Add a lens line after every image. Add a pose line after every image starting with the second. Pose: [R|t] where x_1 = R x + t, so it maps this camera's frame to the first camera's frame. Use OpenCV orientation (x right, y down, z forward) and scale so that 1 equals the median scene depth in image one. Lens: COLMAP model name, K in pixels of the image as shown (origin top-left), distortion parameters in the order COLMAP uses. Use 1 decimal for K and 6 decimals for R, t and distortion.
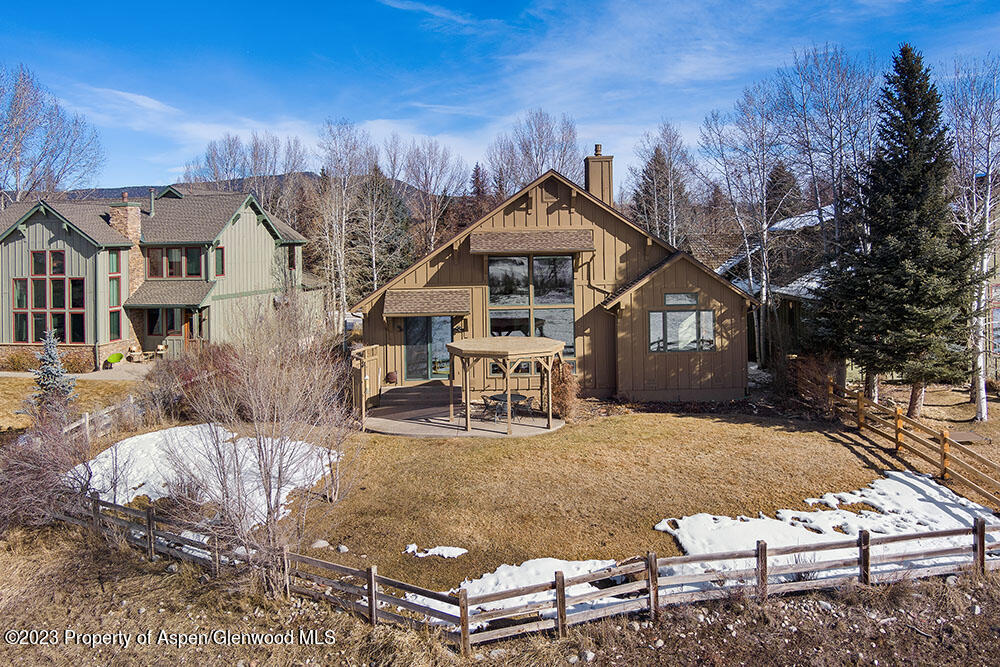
lens RADIAL K [[487.6, 0, 500.0], [0, 487.6, 333.5], [0, 0, 1]] dist [-0.000641, -0.000573]
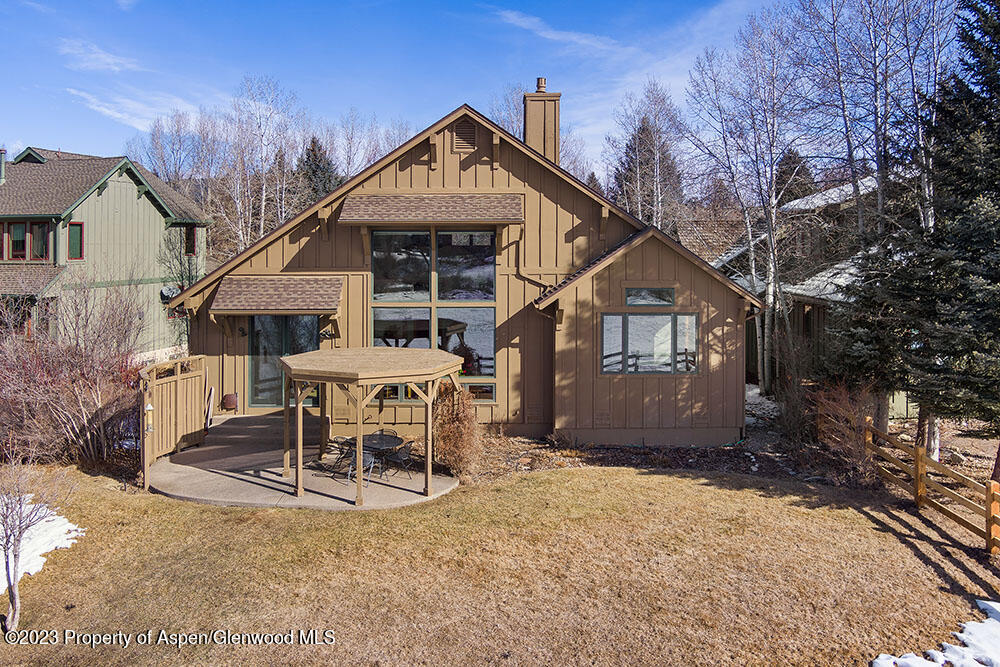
lens RADIAL K [[487.5, 0, 500.2], [0, 487.5, 338.3], [0, 0, 1]] dist [-0.002134, -0.000186]
pose [[0.999794, 0.019339, -0.006219, 0.164748], [-0.019306, 0.999799, 0.005364, -0.011657], [0.006321, -0.005243, 0.999966, 0.309557]]
